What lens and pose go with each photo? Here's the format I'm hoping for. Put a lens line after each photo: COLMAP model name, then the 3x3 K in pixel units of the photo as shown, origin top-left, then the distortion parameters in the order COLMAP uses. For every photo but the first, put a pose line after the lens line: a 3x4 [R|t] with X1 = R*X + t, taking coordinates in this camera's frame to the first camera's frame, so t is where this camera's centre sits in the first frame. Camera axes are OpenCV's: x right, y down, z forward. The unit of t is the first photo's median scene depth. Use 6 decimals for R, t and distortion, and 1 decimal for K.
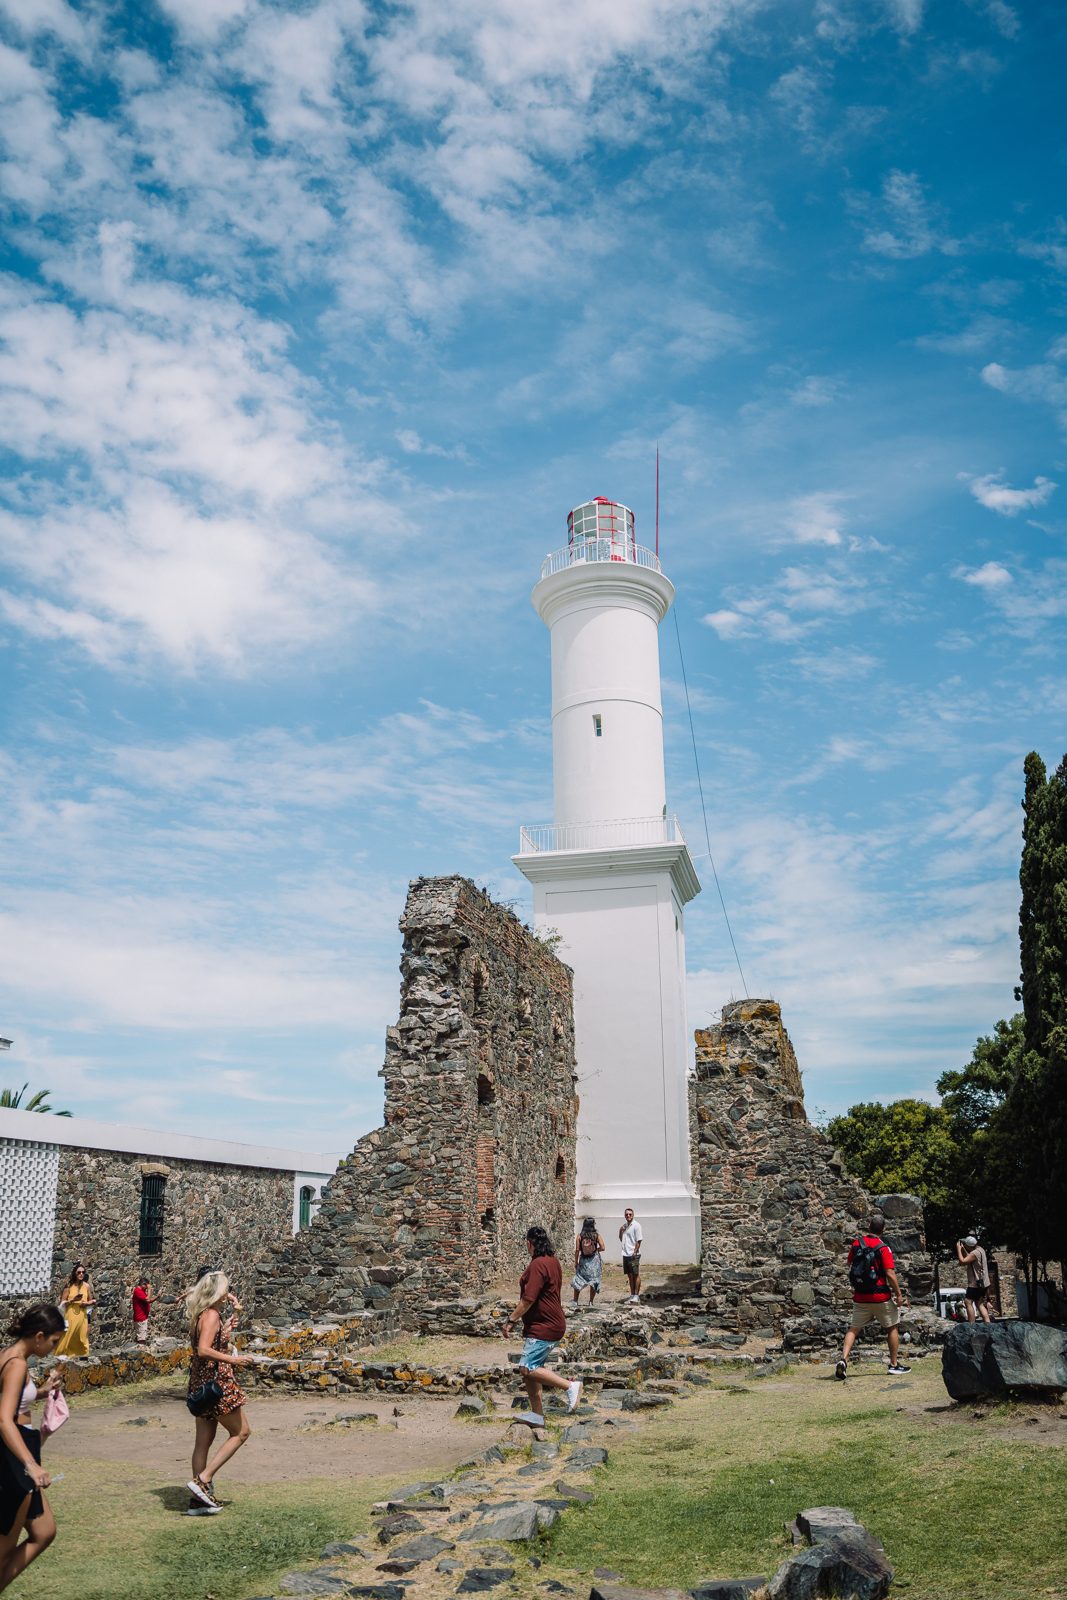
lens RADIAL K [[1277.3, 0, 553.4], [0, 1277.3, 834.3], [0, 0, 1]] dist [-0.251556, 0.266830]
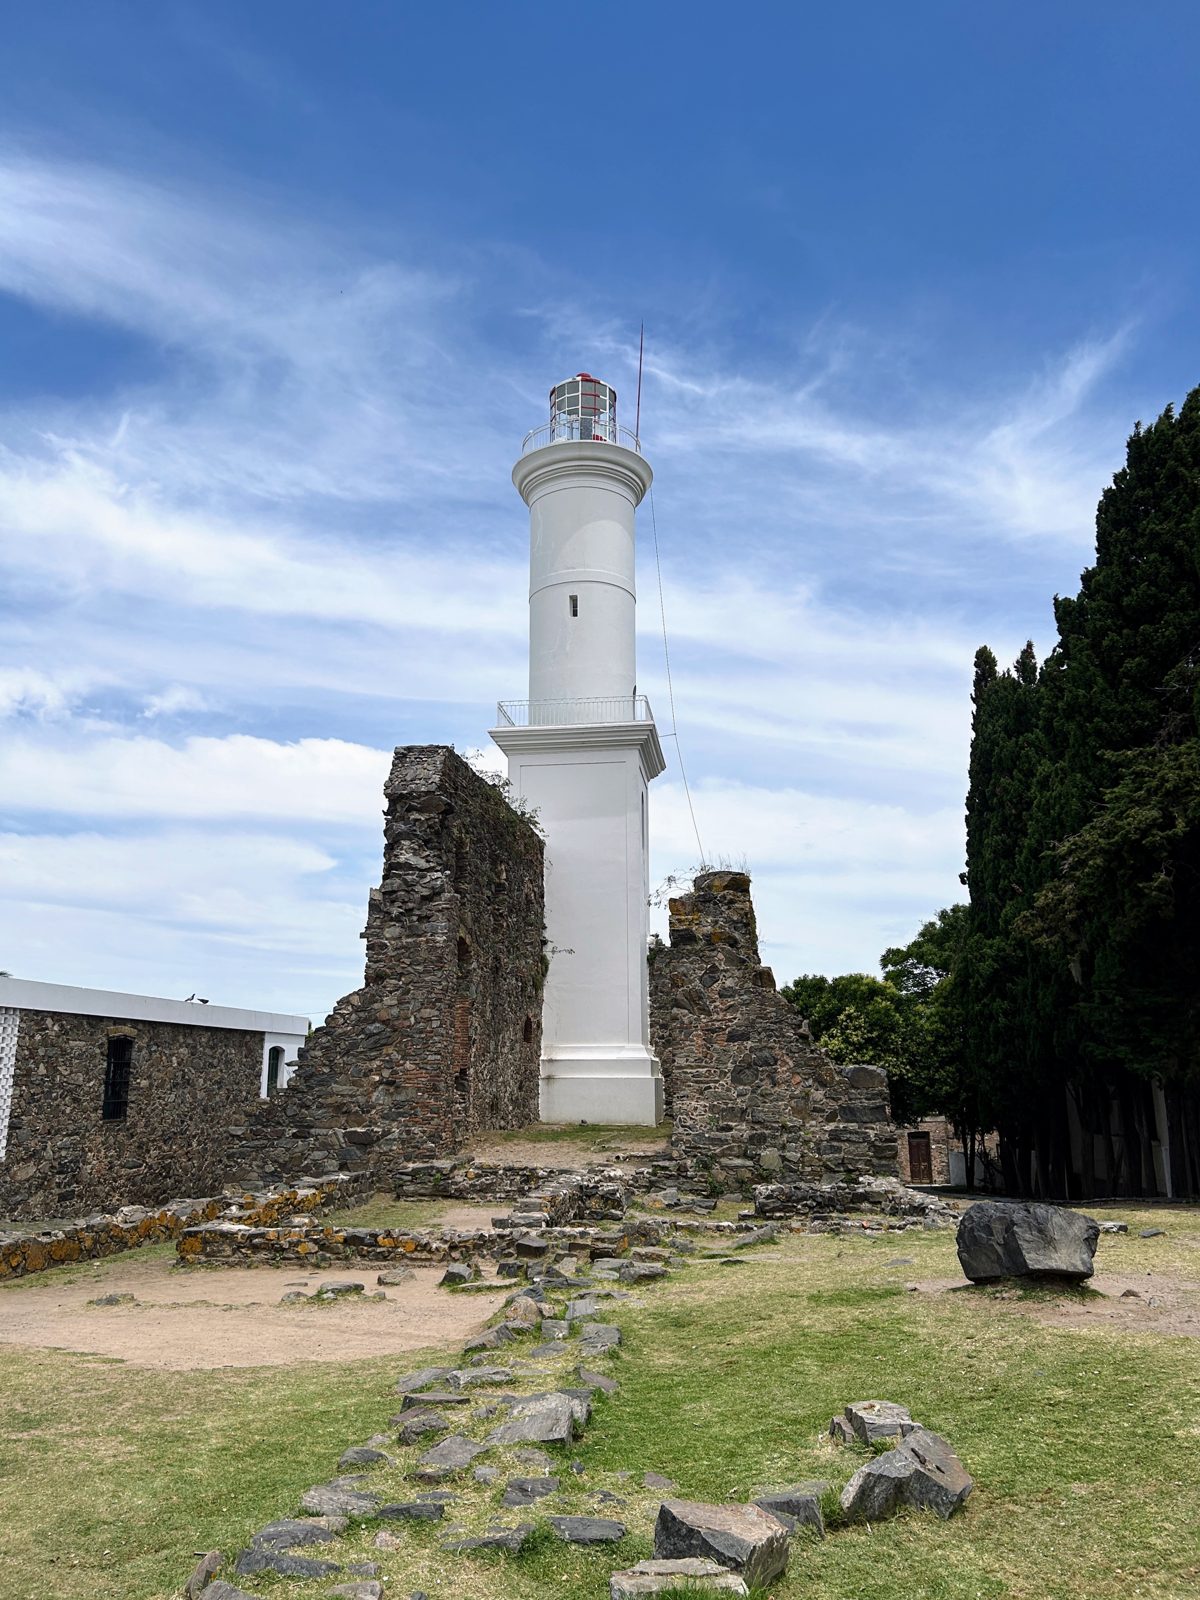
lens RADIAL K [[1200.2, 0, 600.0], [0, 1200.2, 800.0], [0, 0, 1]] dist [0.007362, -0.002098]
pose [[0.996918, 0.027159, 0.073602, -0.020513], [-0.032352, 0.997001, 0.070308, 0.006200], [-0.071472, -0.072472, 0.994806, 0.028182]]
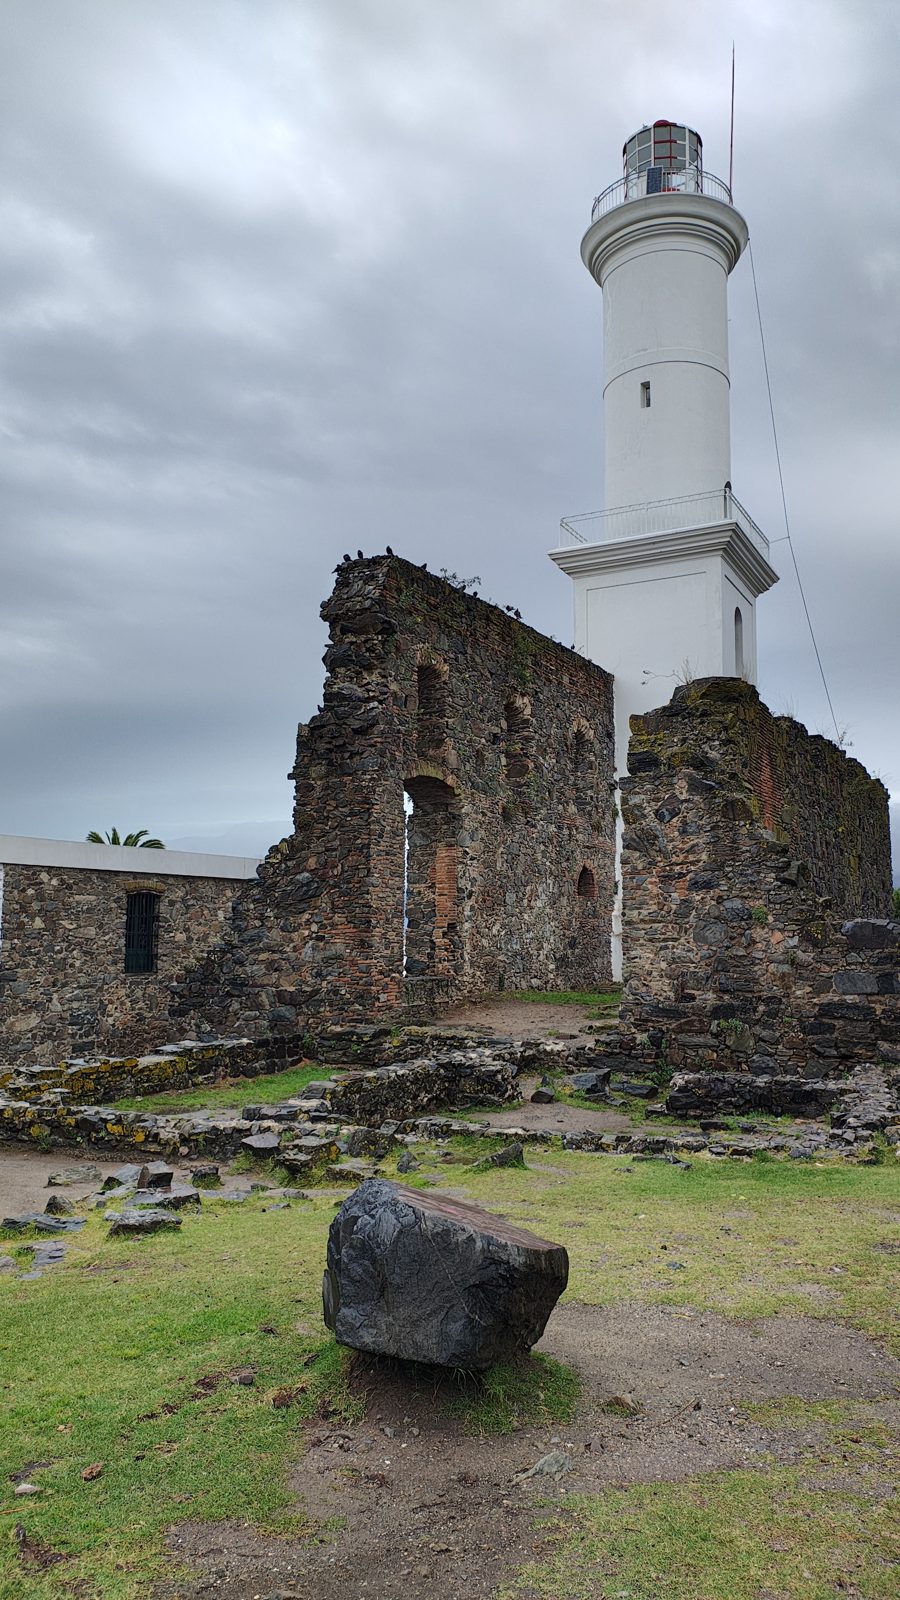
lens RADIAL K [[1172.2, 0, 450.0], [0, 1172.2, 800.0], [0, 0, 1]] dist [0.040232, -0.001170]
pose [[0.967405, -0.014091, -0.252841, 0.197340], [0.061179, 0.981879, 0.179360, 0.064922], [0.245732, -0.188982, 0.950737, 0.230250]]
